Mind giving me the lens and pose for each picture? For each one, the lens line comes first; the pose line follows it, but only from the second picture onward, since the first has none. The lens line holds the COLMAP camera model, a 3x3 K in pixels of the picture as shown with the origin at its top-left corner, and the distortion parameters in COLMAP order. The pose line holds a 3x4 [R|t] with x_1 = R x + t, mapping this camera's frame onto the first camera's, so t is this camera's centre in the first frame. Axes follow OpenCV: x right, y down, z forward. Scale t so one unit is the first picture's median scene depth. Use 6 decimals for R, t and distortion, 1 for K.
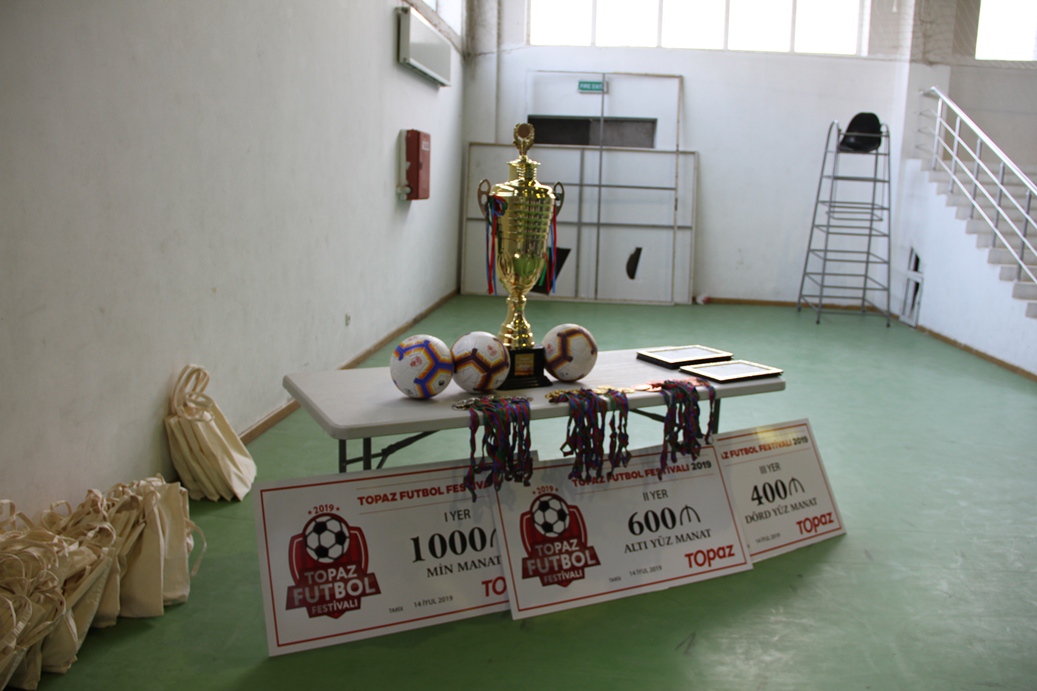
lens RADIAL K [[841.8, 0, 518.5], [0, 841.8, 345.5], [0, 0, 1]] dist [-0.177609, 0.124693]
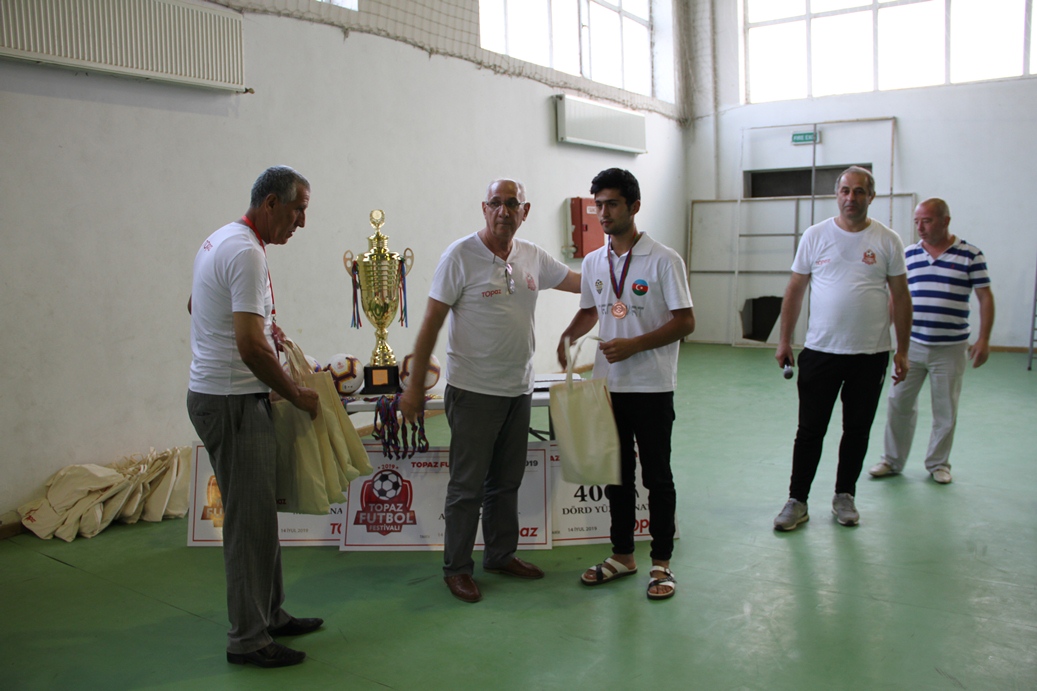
lens RADIAL K [[841.8, 0, 518.5], [0, 841.8, 345.5], [0, 0, 1]] dist [-0.177609, 0.124693]
pose [[0.888825, -0.004302, -0.458227, 0.815603], [-0.026130, 0.997853, -0.060052, 0.045175], [0.457502, 0.065349, 0.886804, -0.143291]]
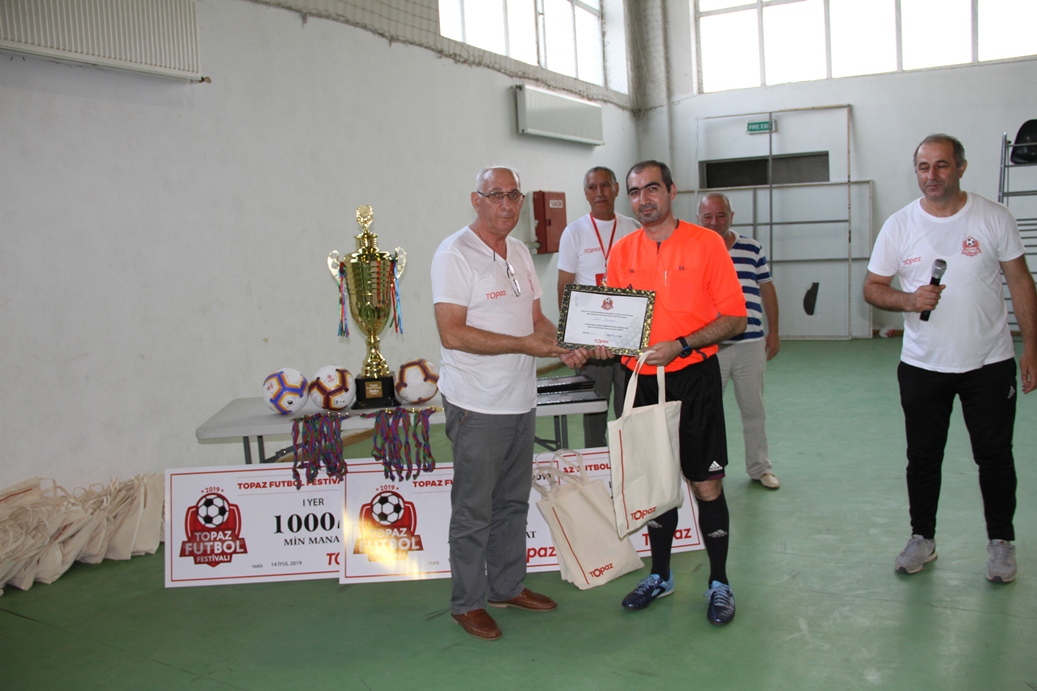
lens RADIAL K [[841.8, 0, 518.5], [0, 841.8, 345.5], [0, 0, 1]] dist [-0.177609, 0.124693]
pose [[0.922255, -0.034093, -0.385076, 0.668948], [0.012771, 0.998247, -0.057793, 0.030277], [0.386372, 0.048382, 0.921073, -0.094447]]
